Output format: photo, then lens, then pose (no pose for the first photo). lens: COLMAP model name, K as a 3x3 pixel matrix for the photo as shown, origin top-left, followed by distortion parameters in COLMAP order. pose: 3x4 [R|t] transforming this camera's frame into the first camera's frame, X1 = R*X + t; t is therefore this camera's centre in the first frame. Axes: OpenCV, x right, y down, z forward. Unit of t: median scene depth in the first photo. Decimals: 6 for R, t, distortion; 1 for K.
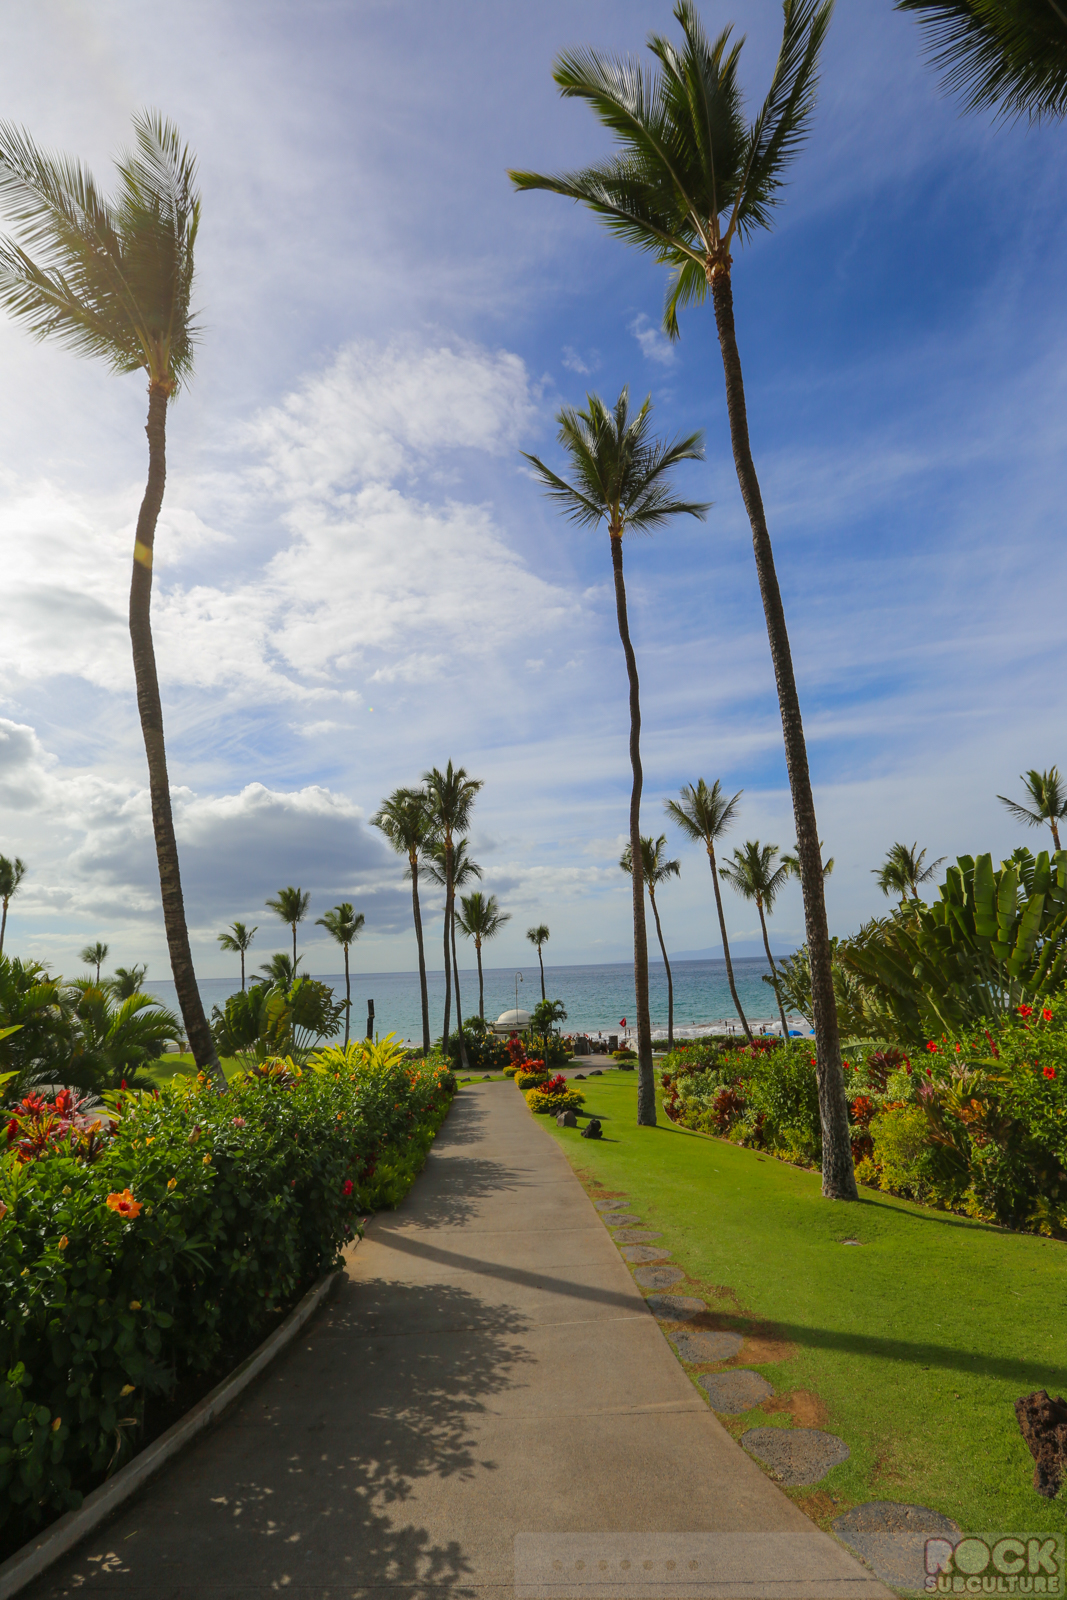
lens RADIAL K [[745.1, 0, 532.8], [0, 745.1, 804.4], [0, 0, 1]] dist [-0.045674, 0.000532]
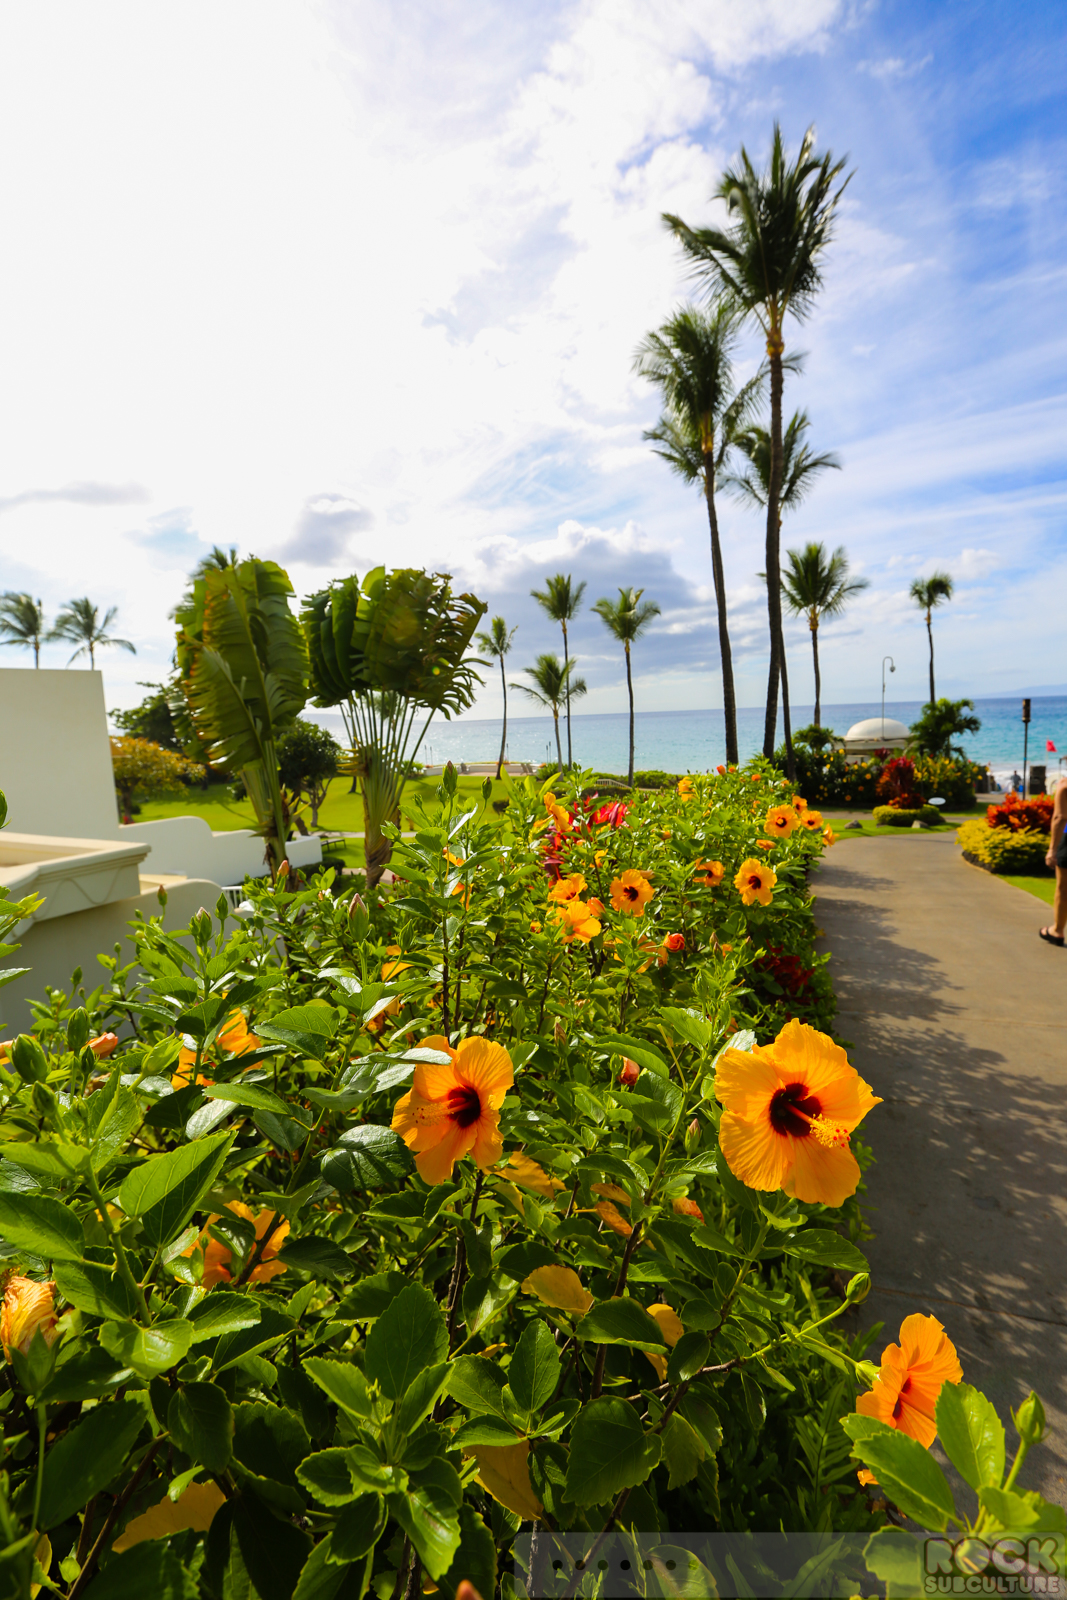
lens RADIAL K [[768.2, 0, 538.3], [0, 768.2, 772.7], [0, 0, 1]] dist [0.031207, 0.000394]
pose [[0.924008, 0.025263, -0.381539, -0.041288], [0.095594, 0.950868, 0.294468, 0.104140], [0.370232, -0.308564, 0.876194, 0.315381]]
